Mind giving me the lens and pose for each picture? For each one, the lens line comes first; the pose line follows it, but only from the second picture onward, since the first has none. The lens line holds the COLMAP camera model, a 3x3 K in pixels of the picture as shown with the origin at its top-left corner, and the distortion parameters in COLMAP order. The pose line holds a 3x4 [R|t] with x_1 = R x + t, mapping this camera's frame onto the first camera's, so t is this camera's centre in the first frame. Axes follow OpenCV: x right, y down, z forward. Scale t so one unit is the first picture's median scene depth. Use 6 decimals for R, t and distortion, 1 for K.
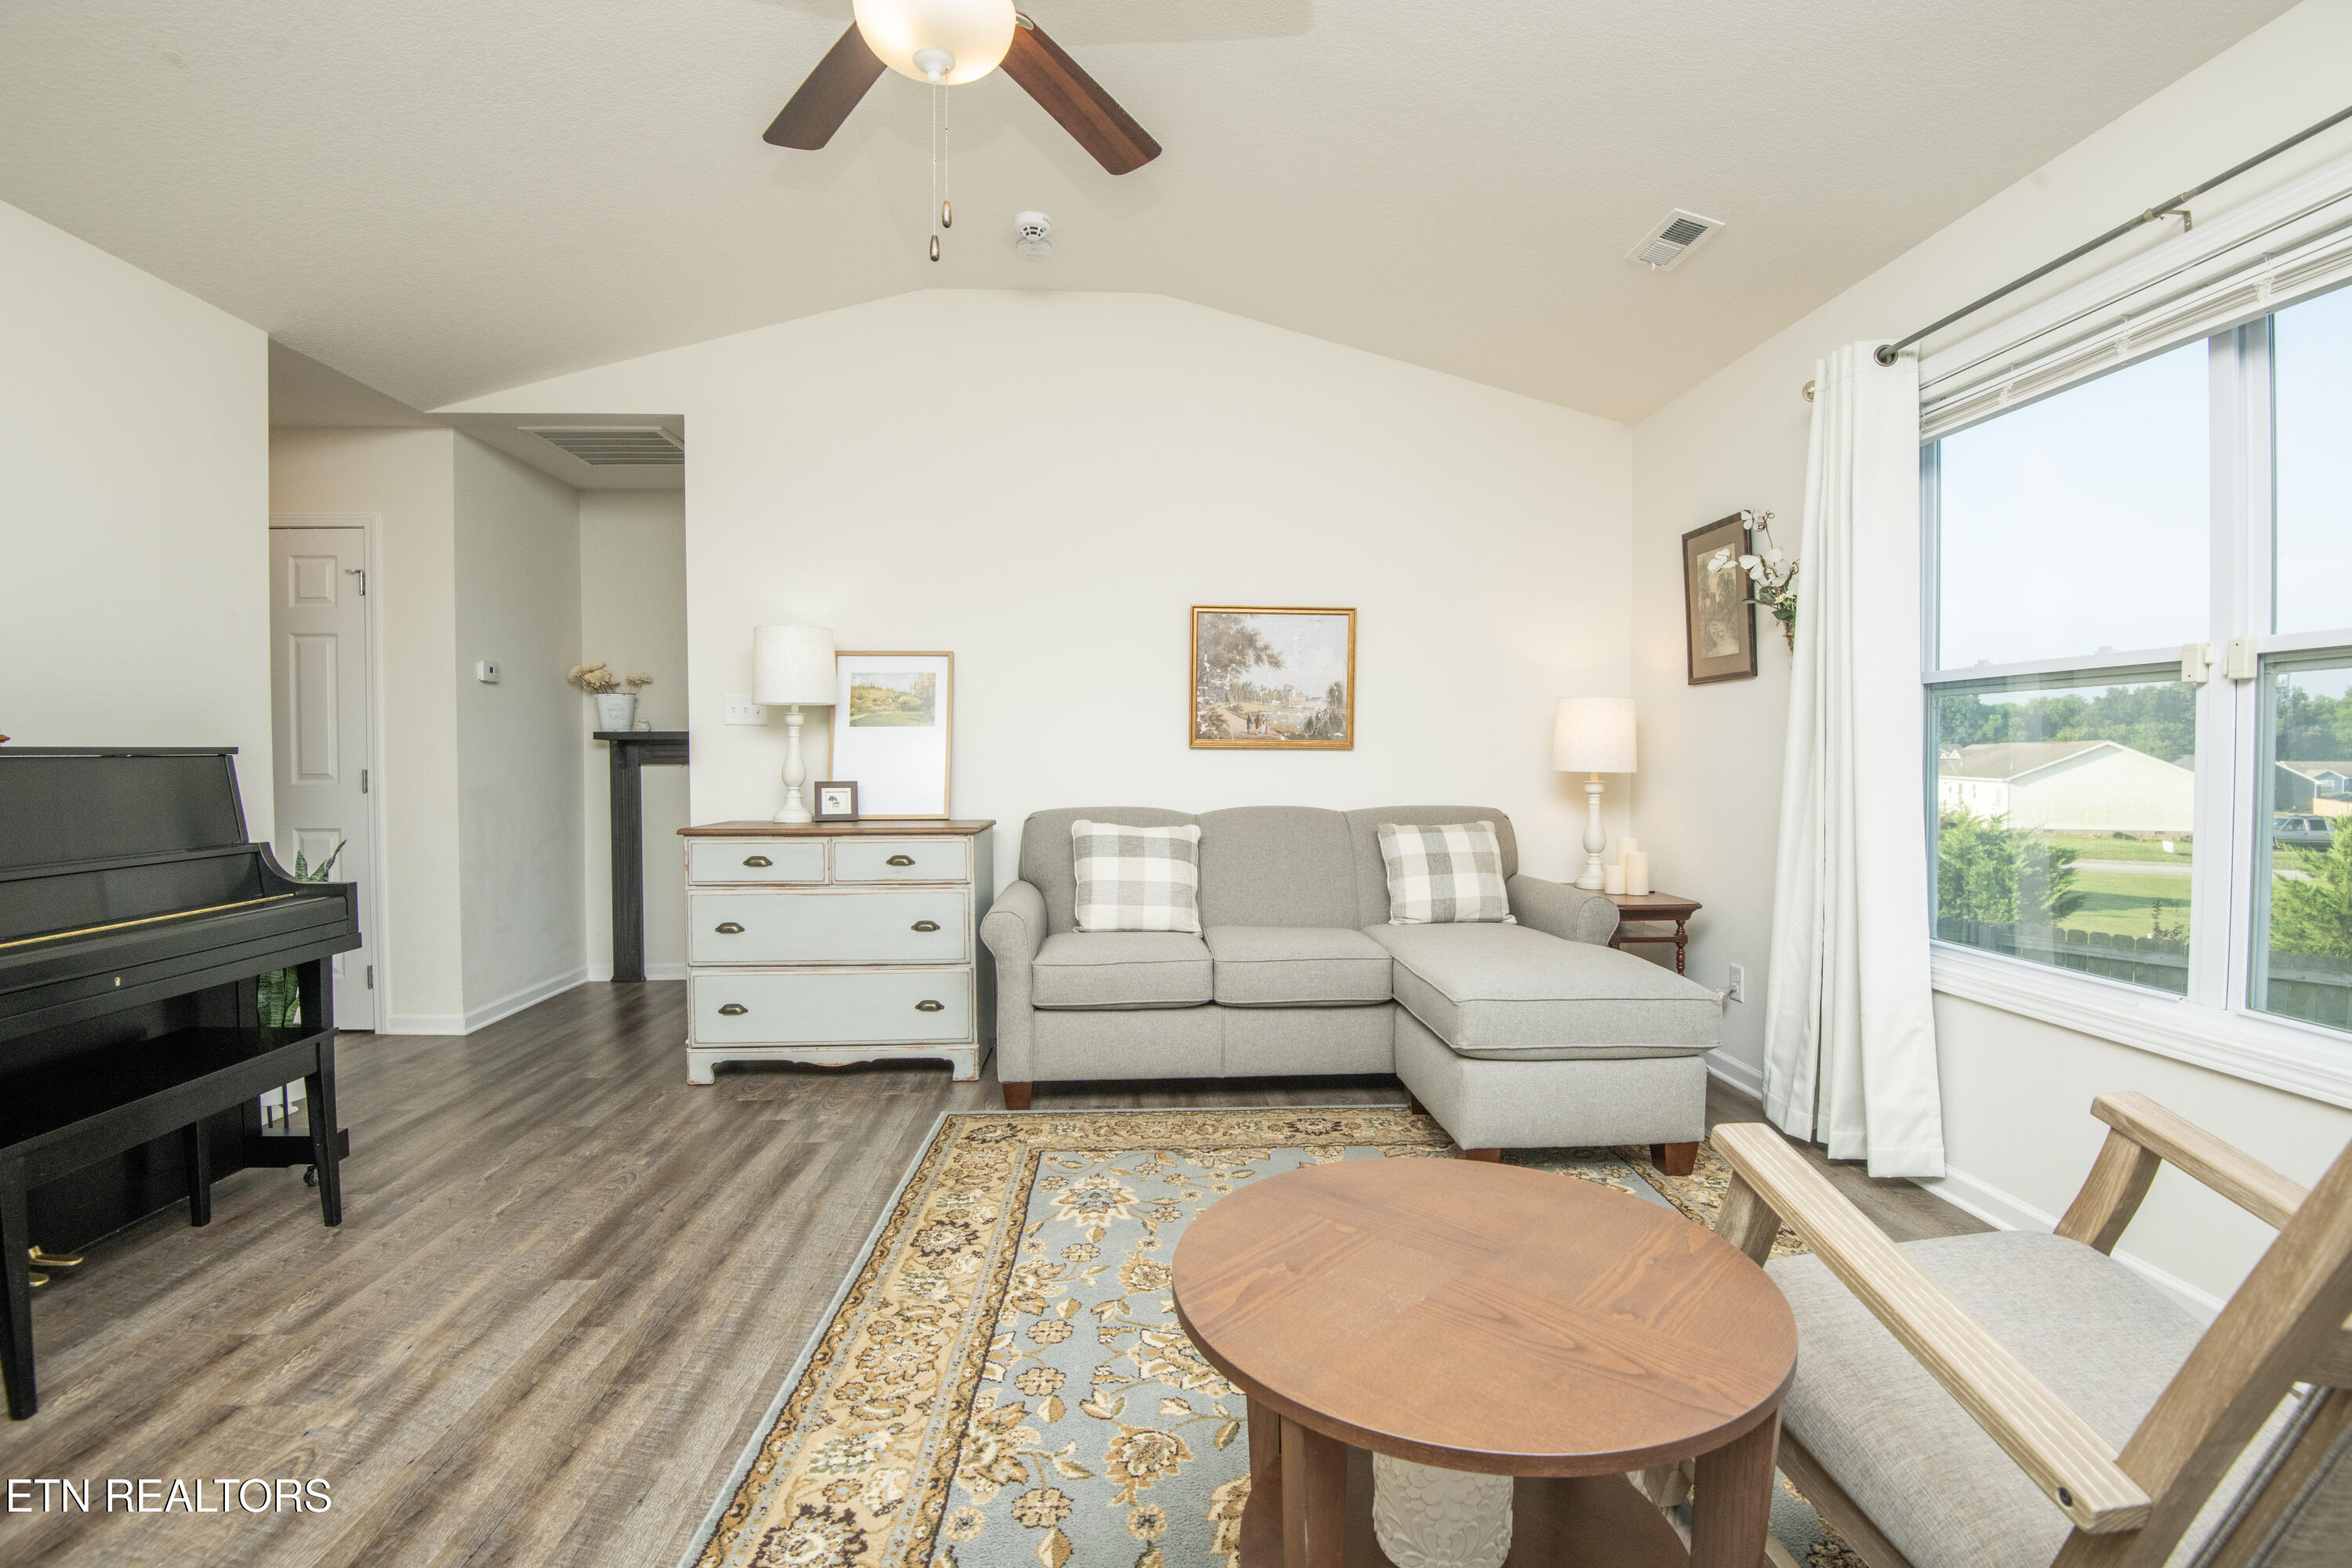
lens RADIAL K [[1085.7, 0, 1185.5], [0, 1085.7, 785.7], [0, 0, 1]] dist [-0.013226, -0.018277]
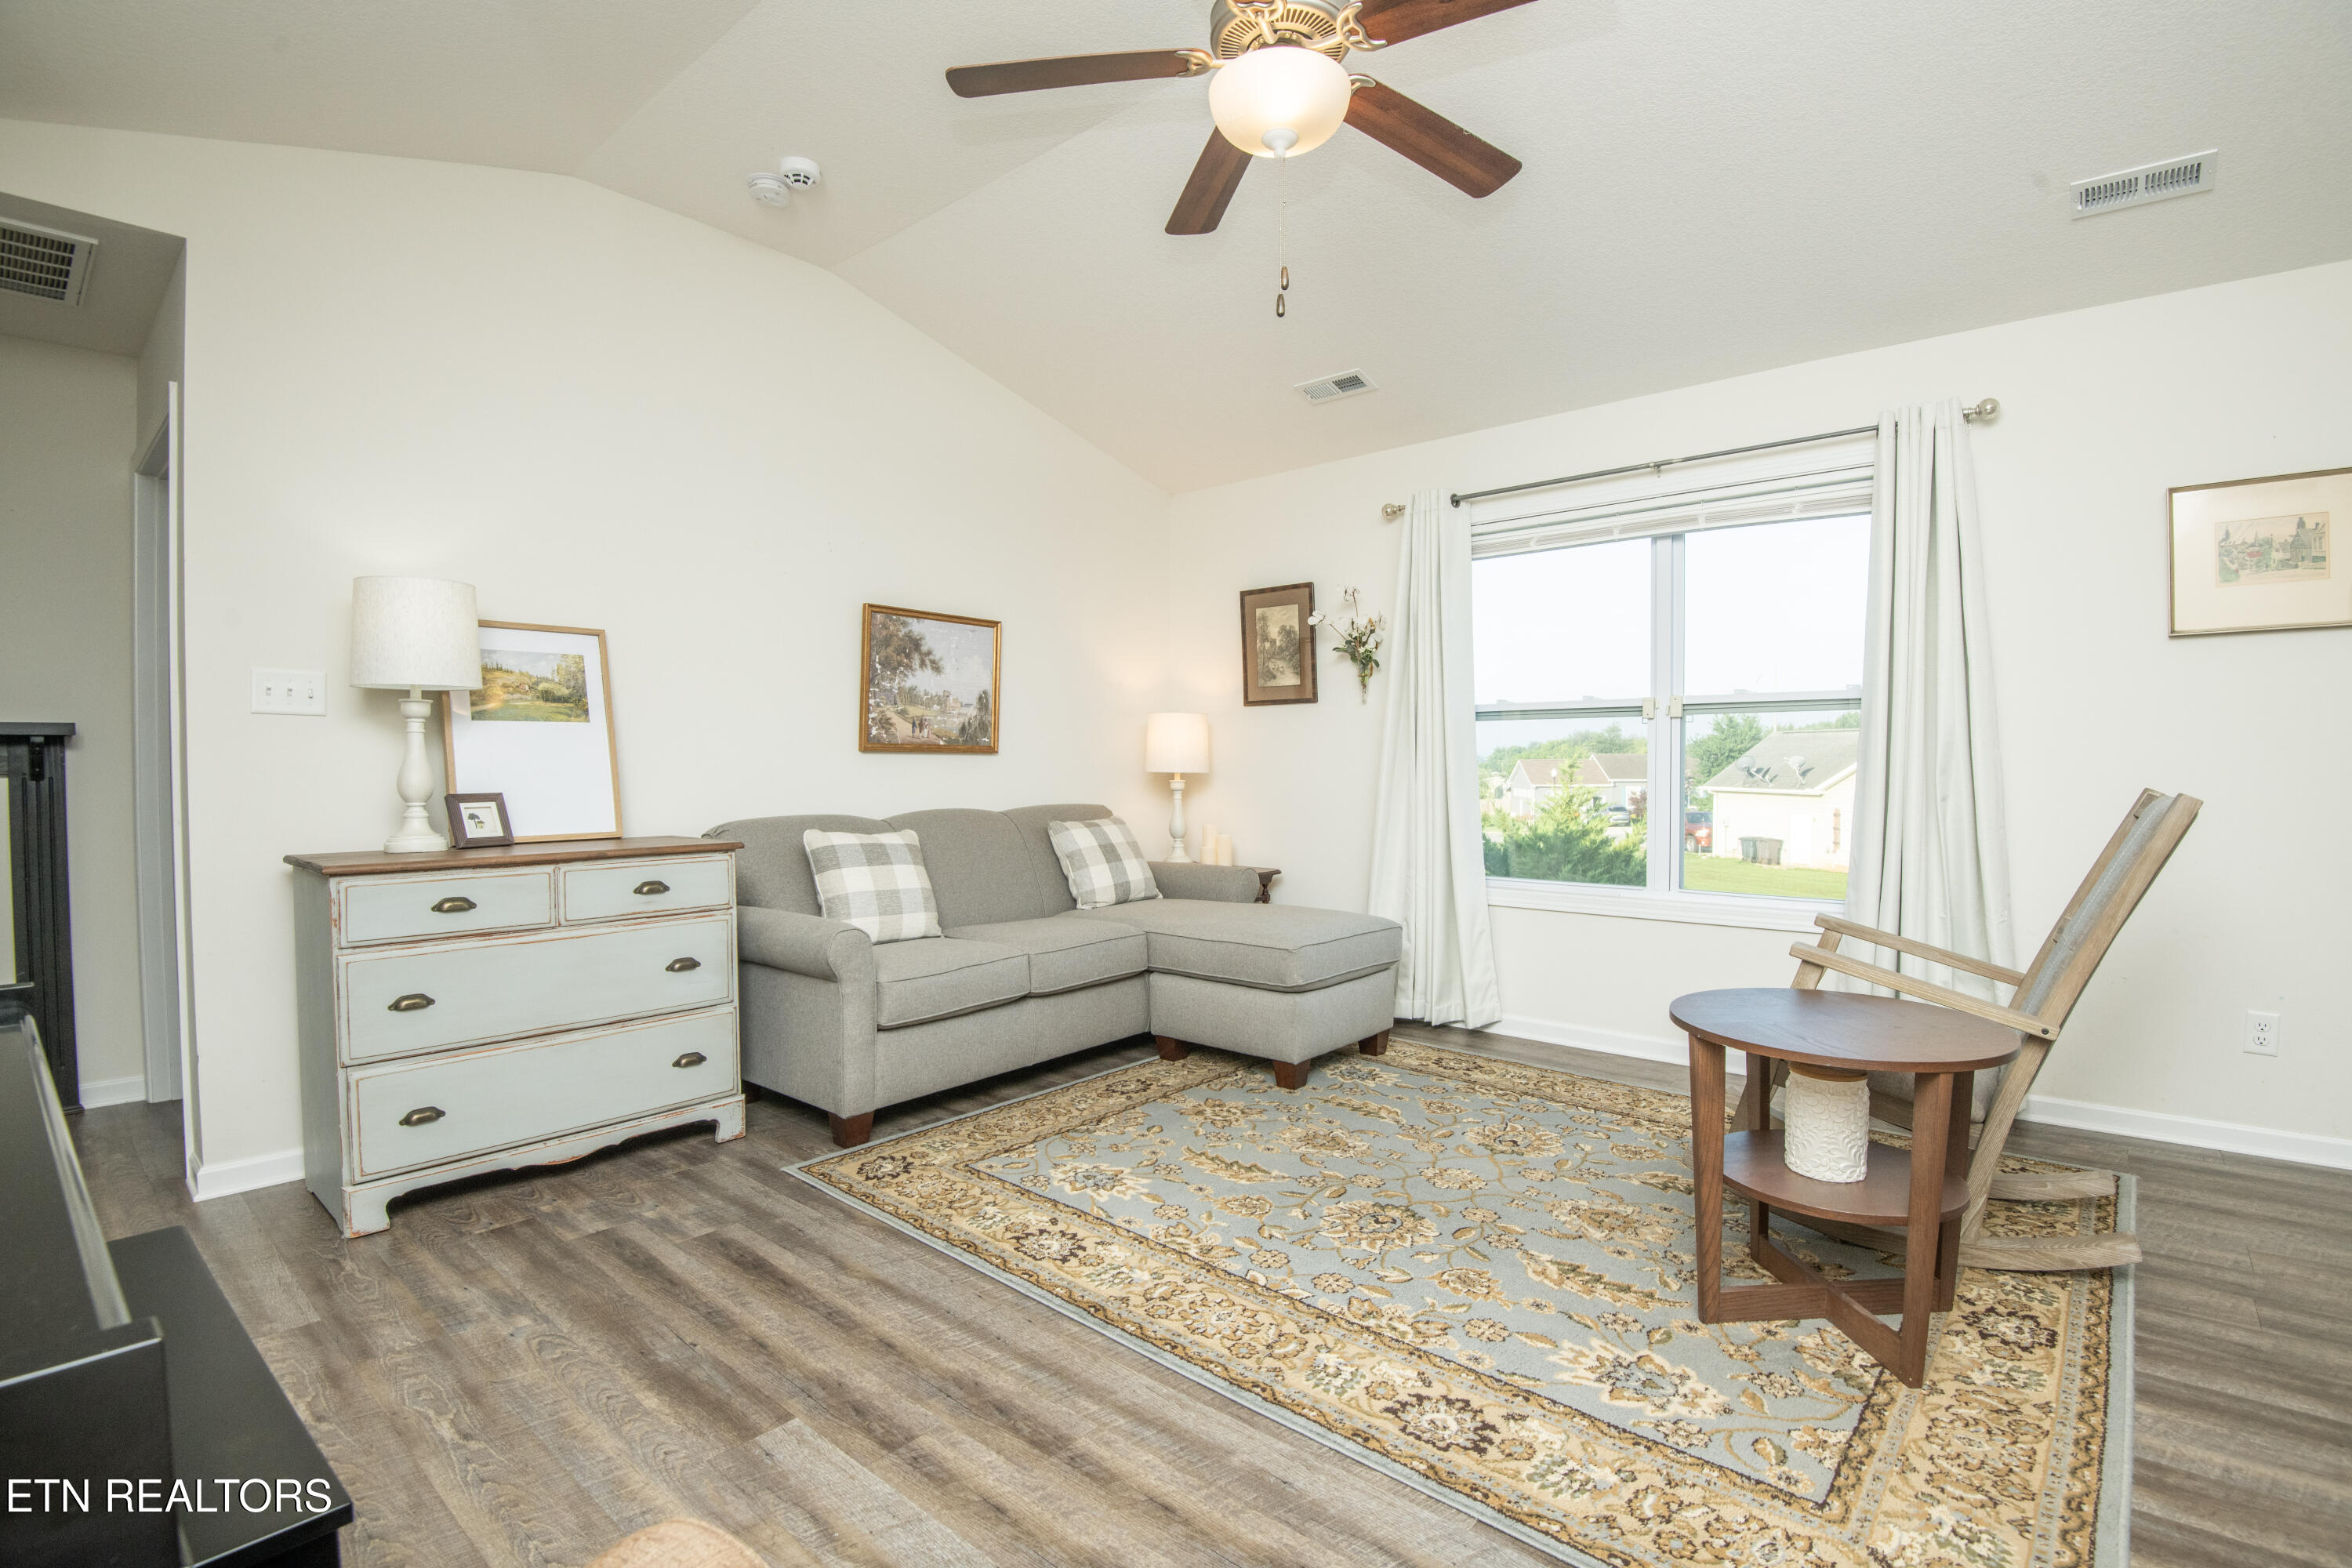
lens RADIAL K [[1085.7, 0, 1185.5], [0, 1085.7, 785.7], [0, 0, 1]] dist [-0.013226, -0.018277]
pose [[0.692358, -0.016193, 0.721373, -0.556108], [0.022708, 0.999742, 0.000647, 0.001432], [-0.721197, 0.015933, 0.692547, 0.146714]]
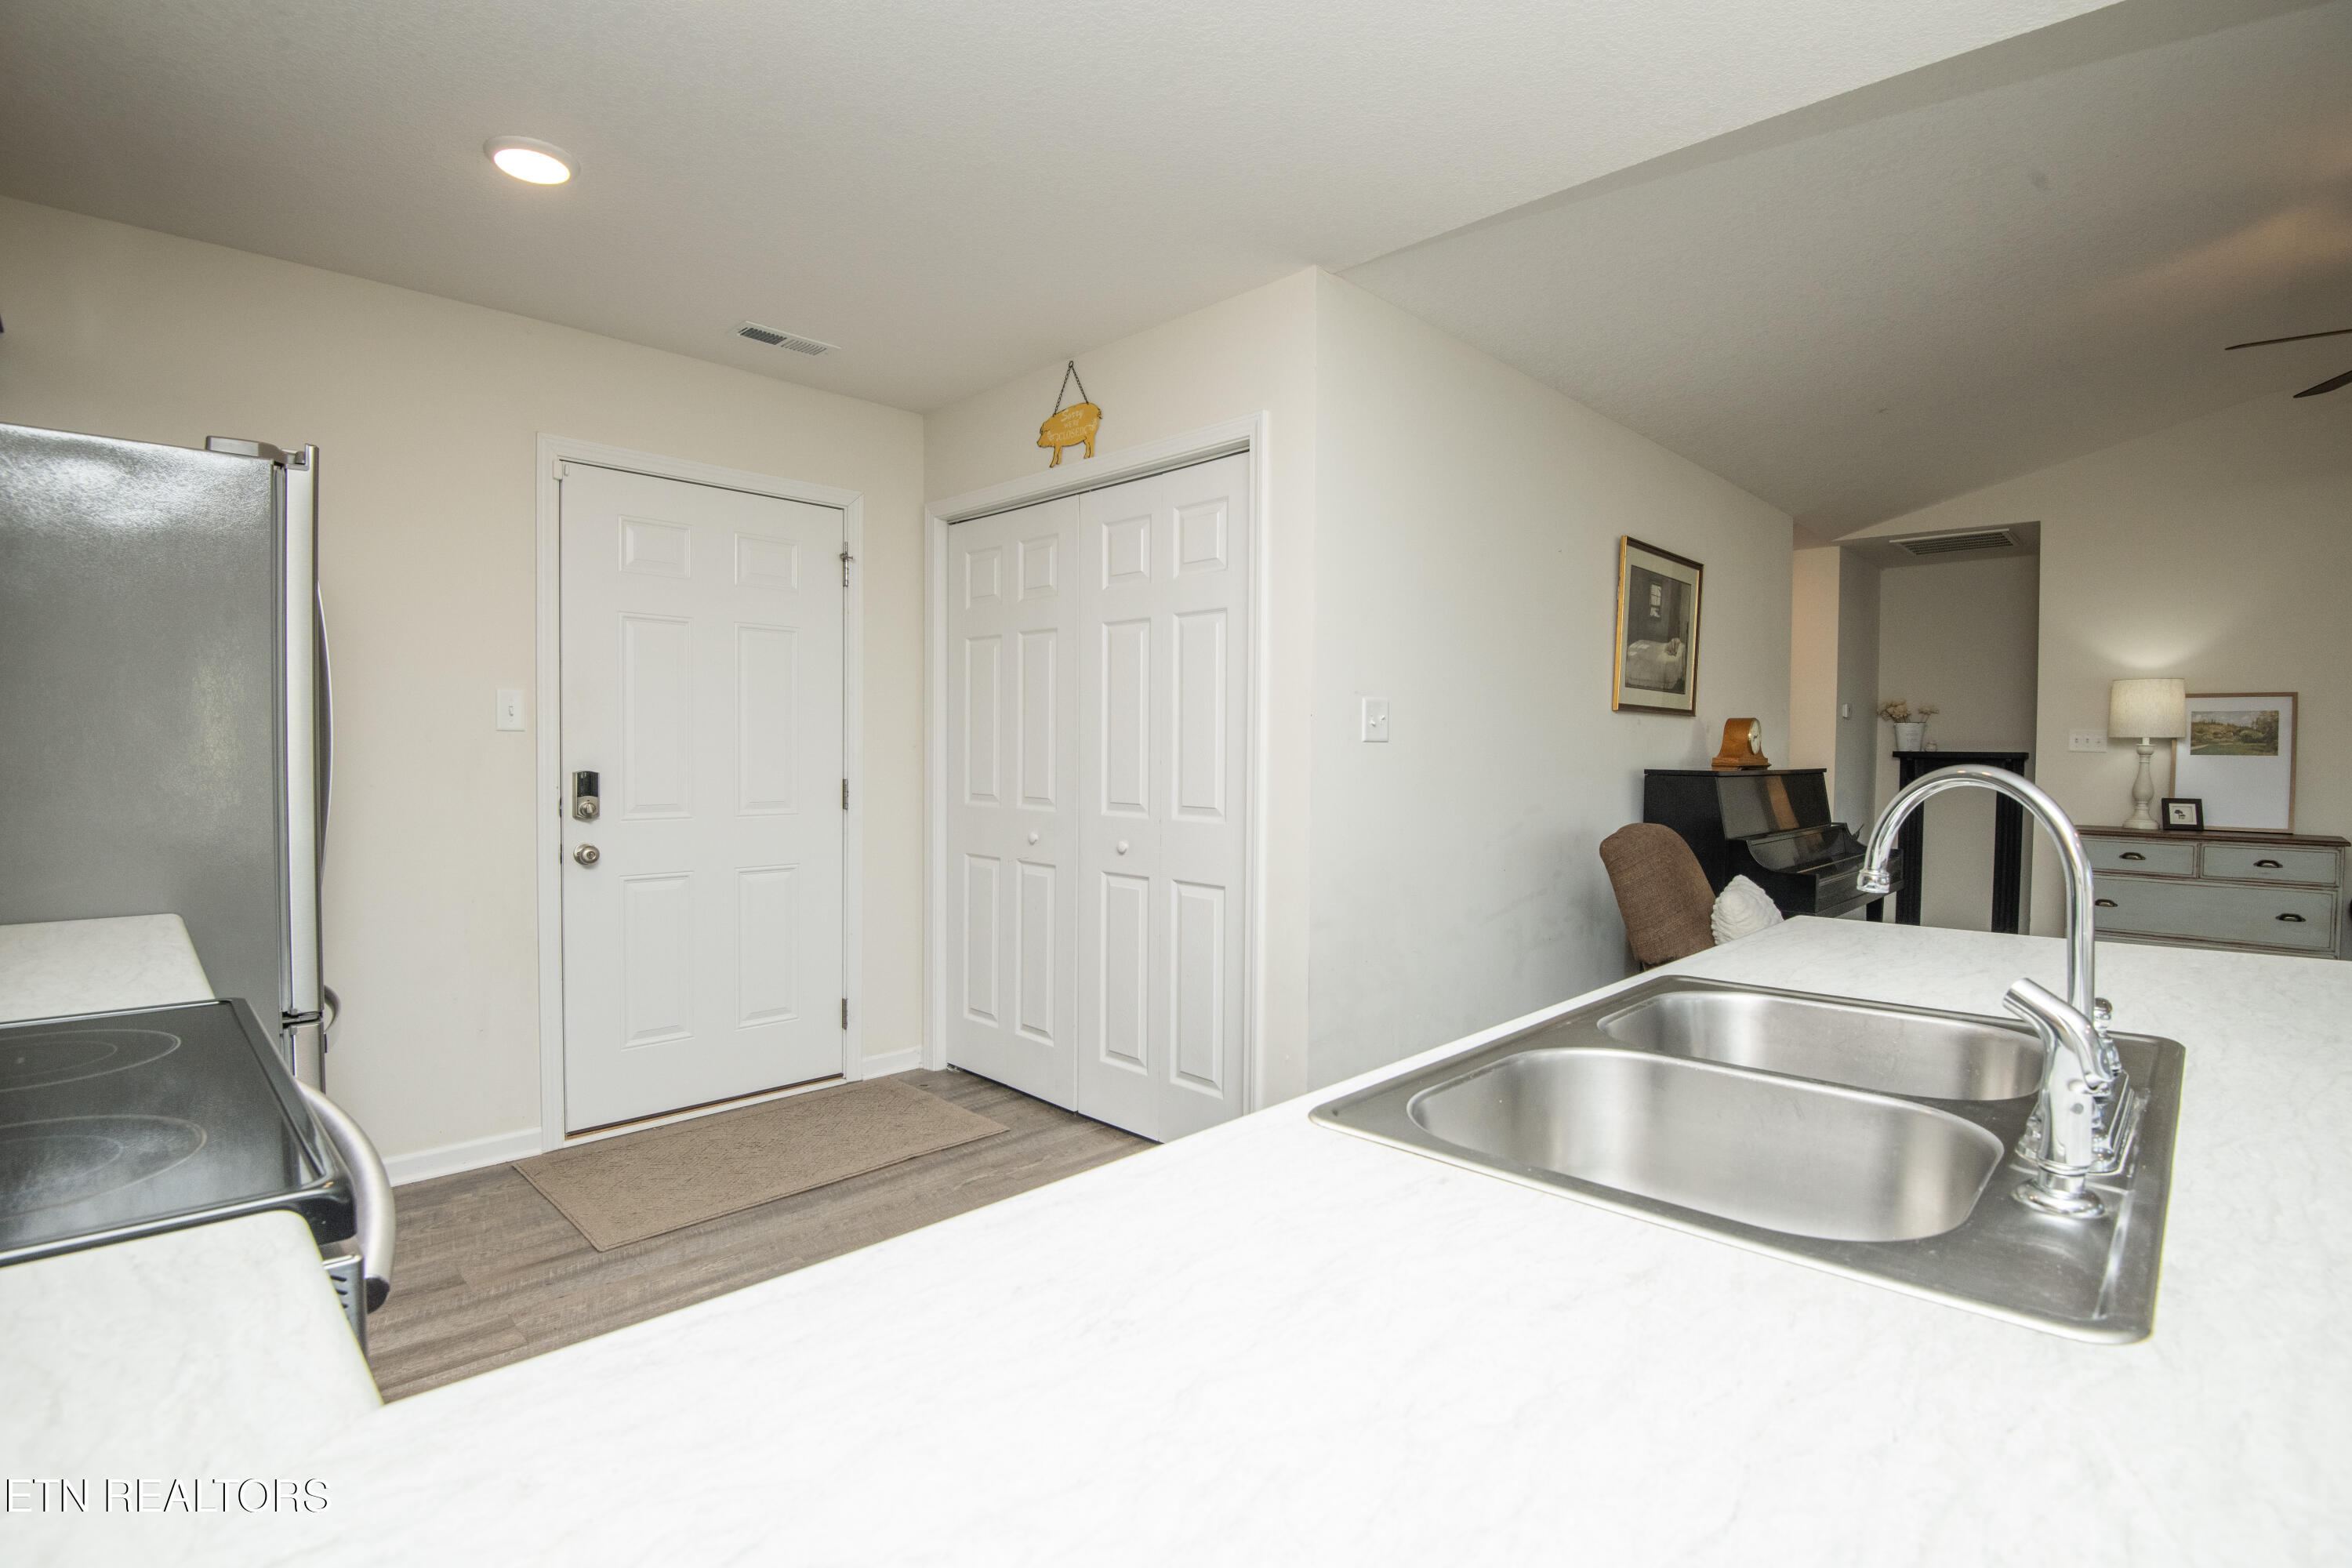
lens RADIAL K [[1085.7, 0, 1185.5], [0, 1085.7, 785.7], [0, 0, 1]] dist [-0.013226, -0.018277]
pose [[0.671671, 0.034321, -0.740054, -0.204926], [-0.032786, 0.999325, 0.016590, -0.000820], [0.740124, 0.013120, 0.672342, -0.741711]]
